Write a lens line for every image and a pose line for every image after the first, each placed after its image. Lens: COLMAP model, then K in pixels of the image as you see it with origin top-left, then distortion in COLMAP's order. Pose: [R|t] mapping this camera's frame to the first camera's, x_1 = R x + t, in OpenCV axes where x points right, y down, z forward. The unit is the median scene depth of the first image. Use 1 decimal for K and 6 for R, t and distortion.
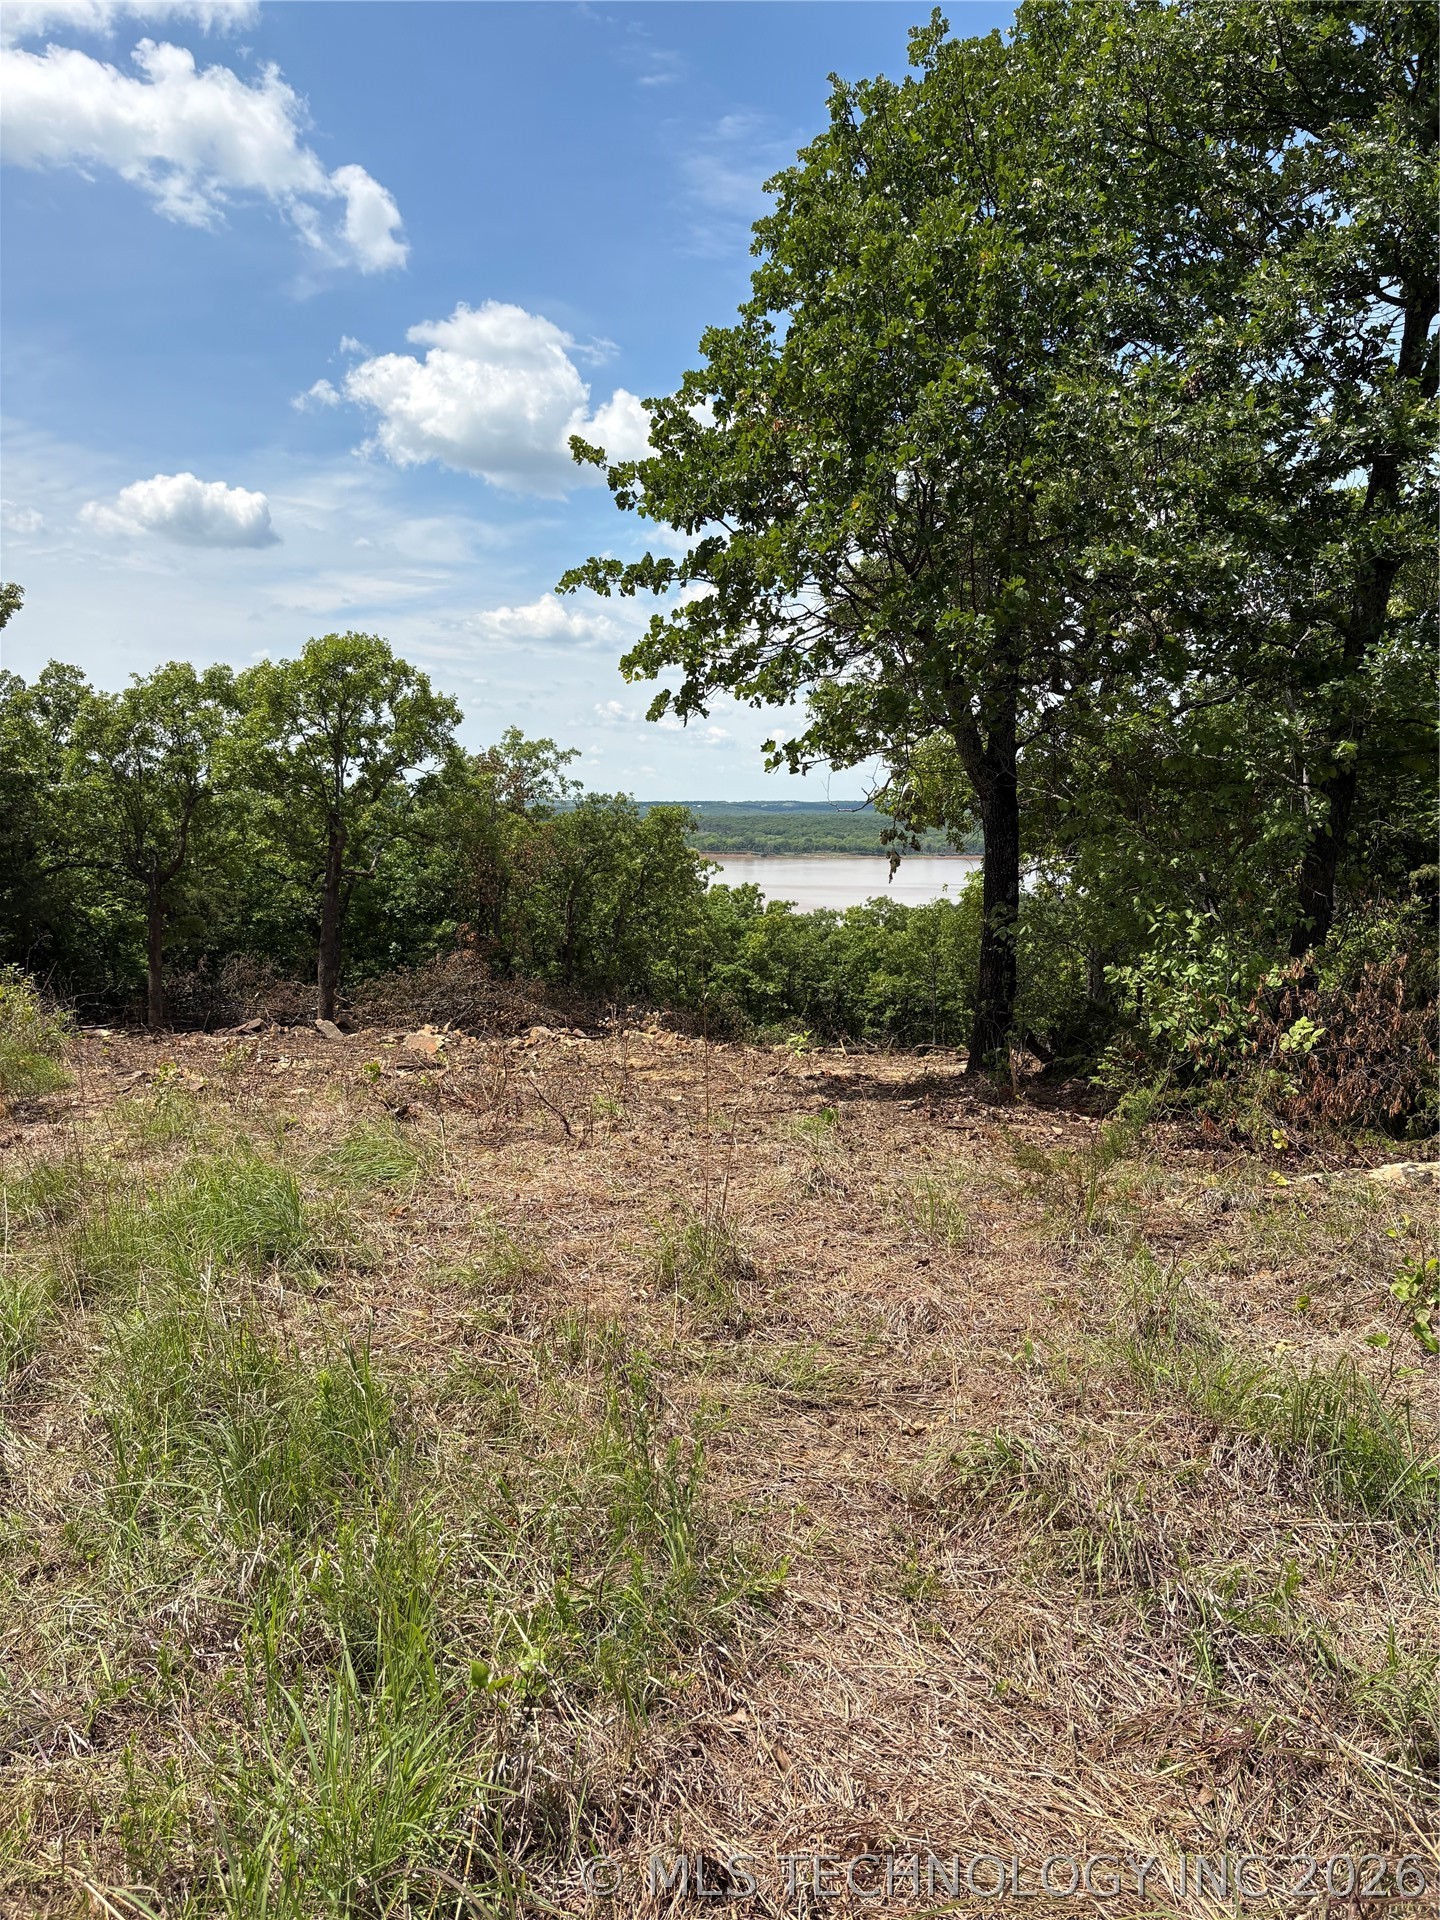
lens RADIAL K [[1429.1, 0, 727.9], [0, 1429.1, 969.4], [0, 0, 1]] dist [0.007820, -0.002698]
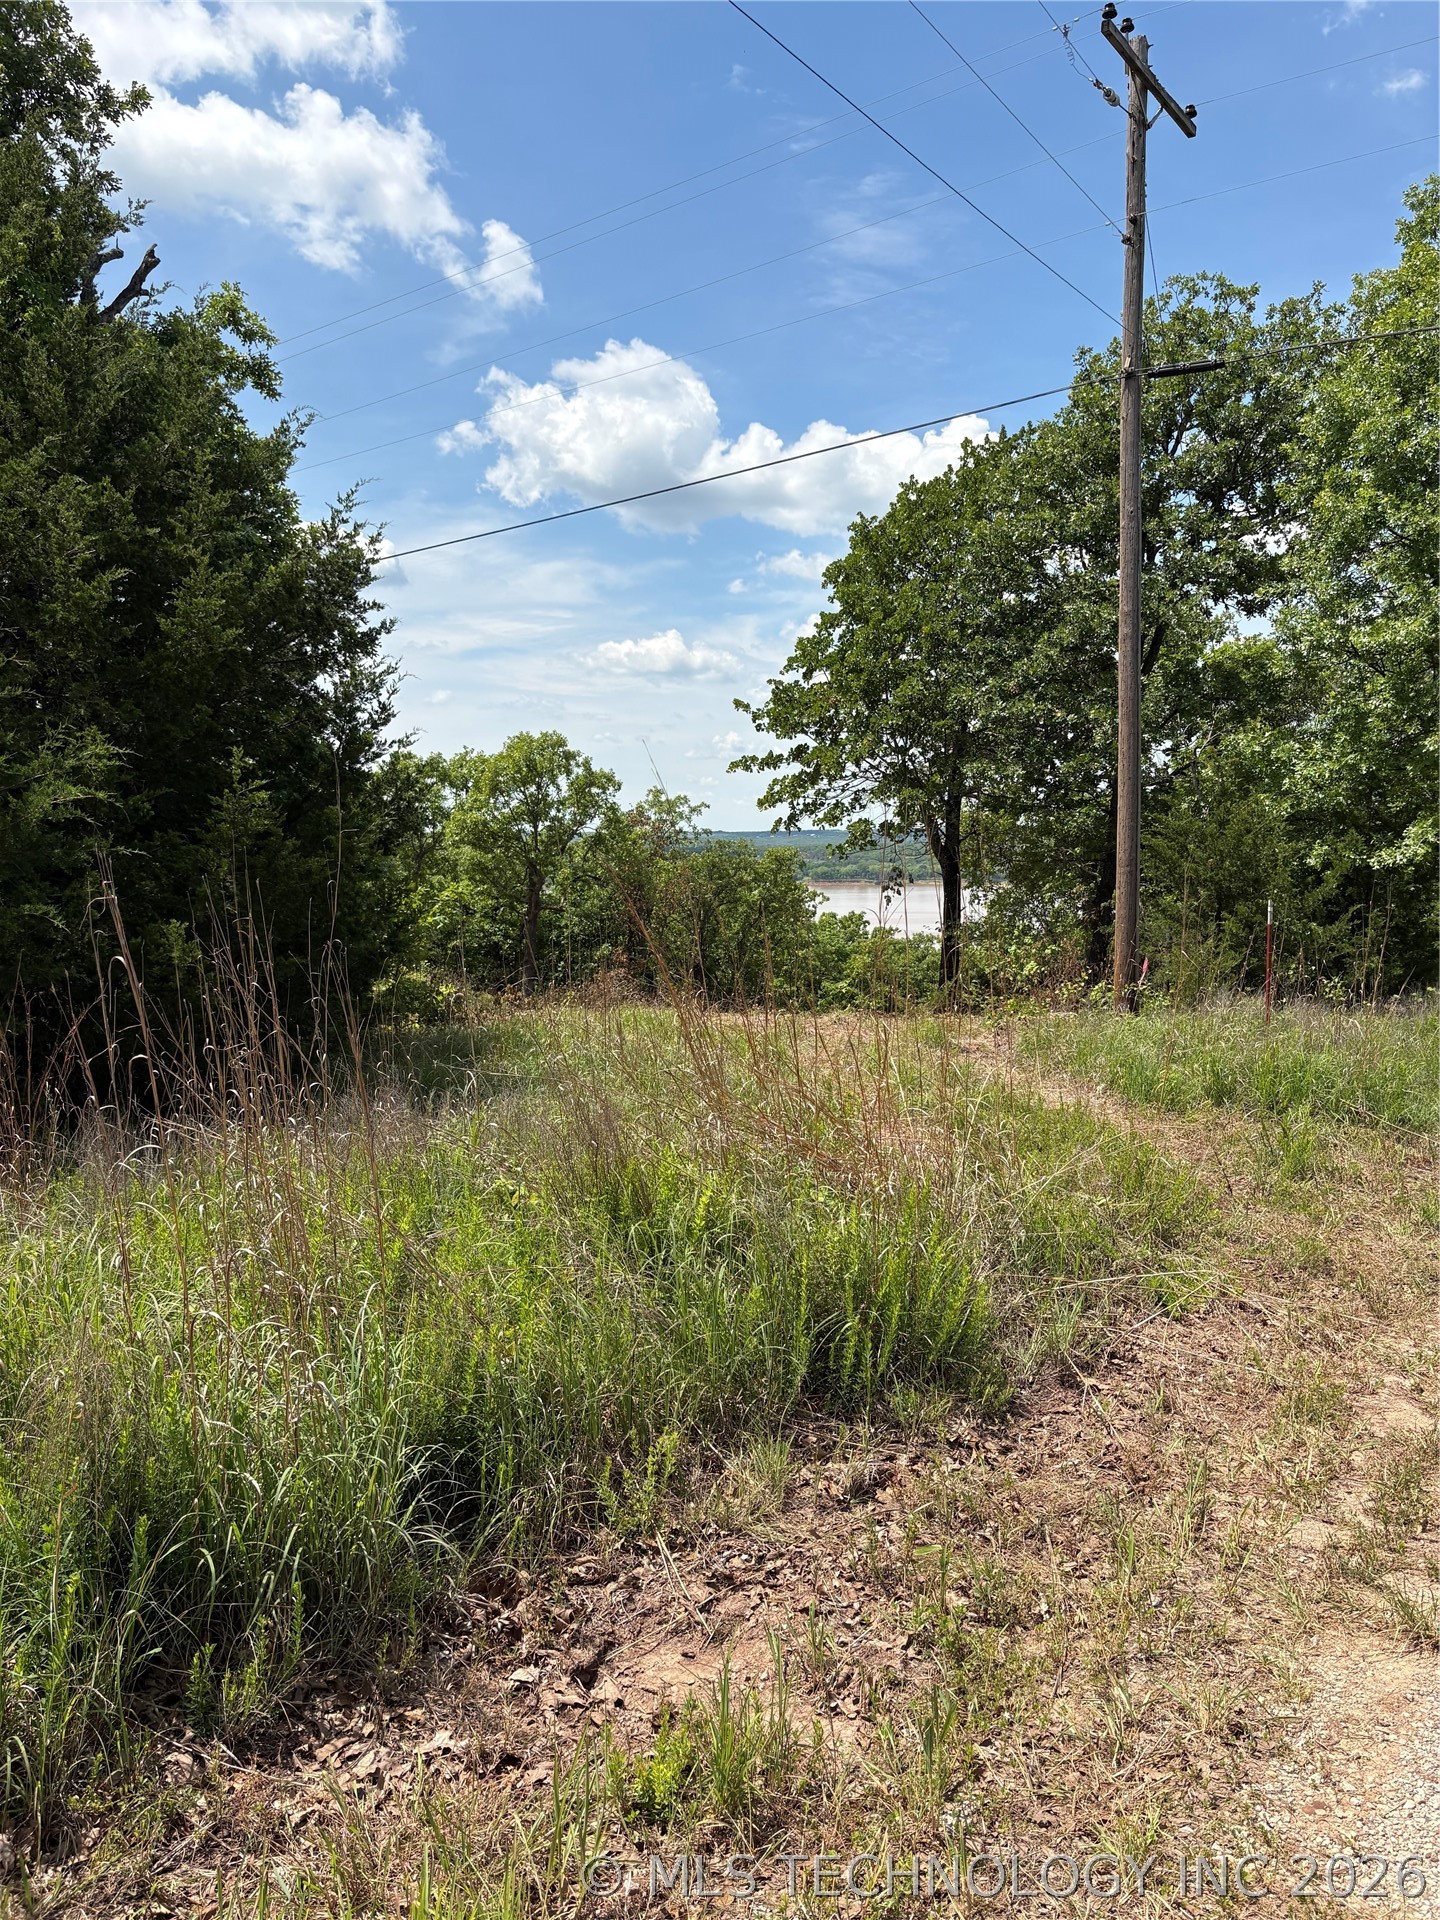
lens RADIAL K [[1497.8, 0, 721.2], [0, 1497.8, 963.9], [0, 0, 1]] dist [0.071827, 0.003774]
pose [[0.996500, -0.010019, -0.082990, 0.013188], [0.007892, 0.999633, -0.025924, 0.018200], [0.083219, 0.025178, 0.996213, -0.309028]]
